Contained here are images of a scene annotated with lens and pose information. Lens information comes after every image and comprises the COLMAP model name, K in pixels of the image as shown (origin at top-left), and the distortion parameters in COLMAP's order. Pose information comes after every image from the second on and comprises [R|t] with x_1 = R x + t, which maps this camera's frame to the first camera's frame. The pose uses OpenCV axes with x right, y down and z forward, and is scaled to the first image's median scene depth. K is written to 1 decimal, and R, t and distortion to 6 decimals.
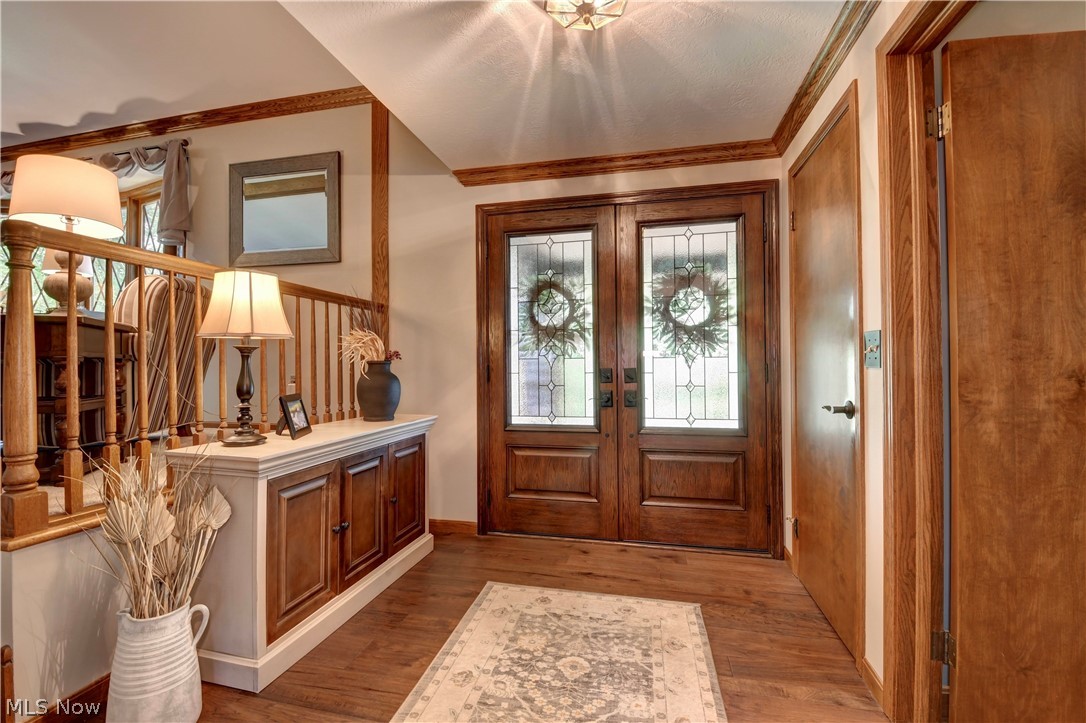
lens RADIAL K [[474.0, 0, 543.6], [0, 474.0, 358.1], [0, 0, 1]] dist [0.005682, -0.015868]
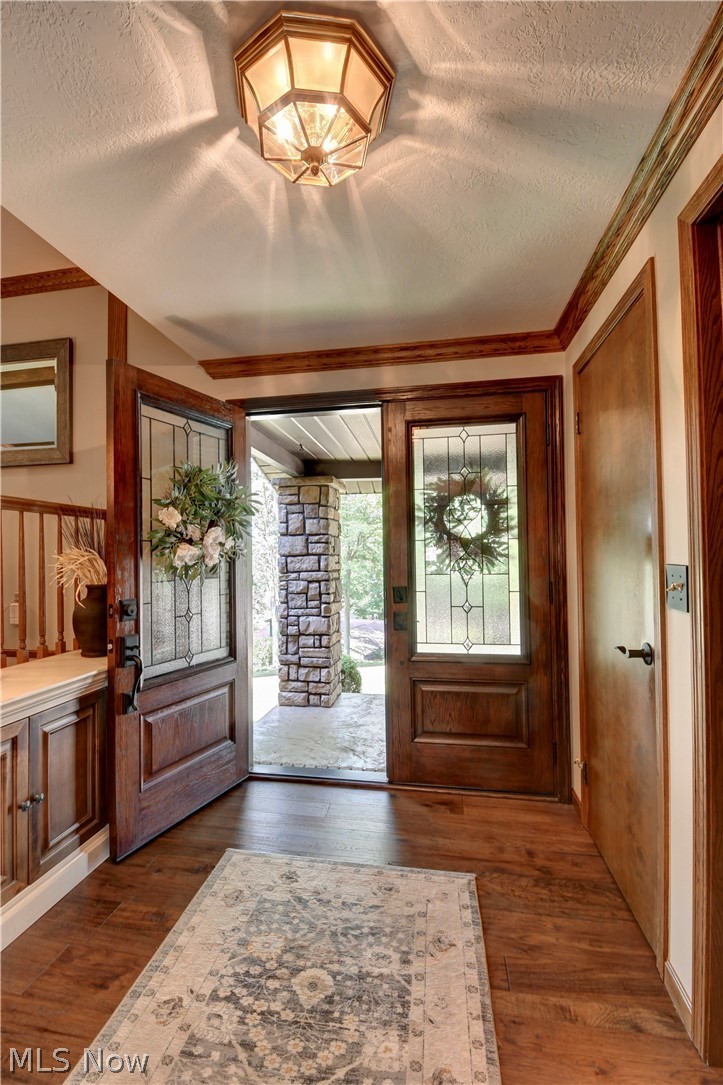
lens RADIAL K [[473.6, 0, 356.8], [0, 473.6, 543.9], [0, 0, 1]] dist [0.005682, -0.015868]
pose [[0.998966, -0.004257, 0.045256, 0.088177], [0.004729, 0.999935, -0.010332, -0.069142], [-0.045209, 0.010535, 0.998922, 0.169522]]
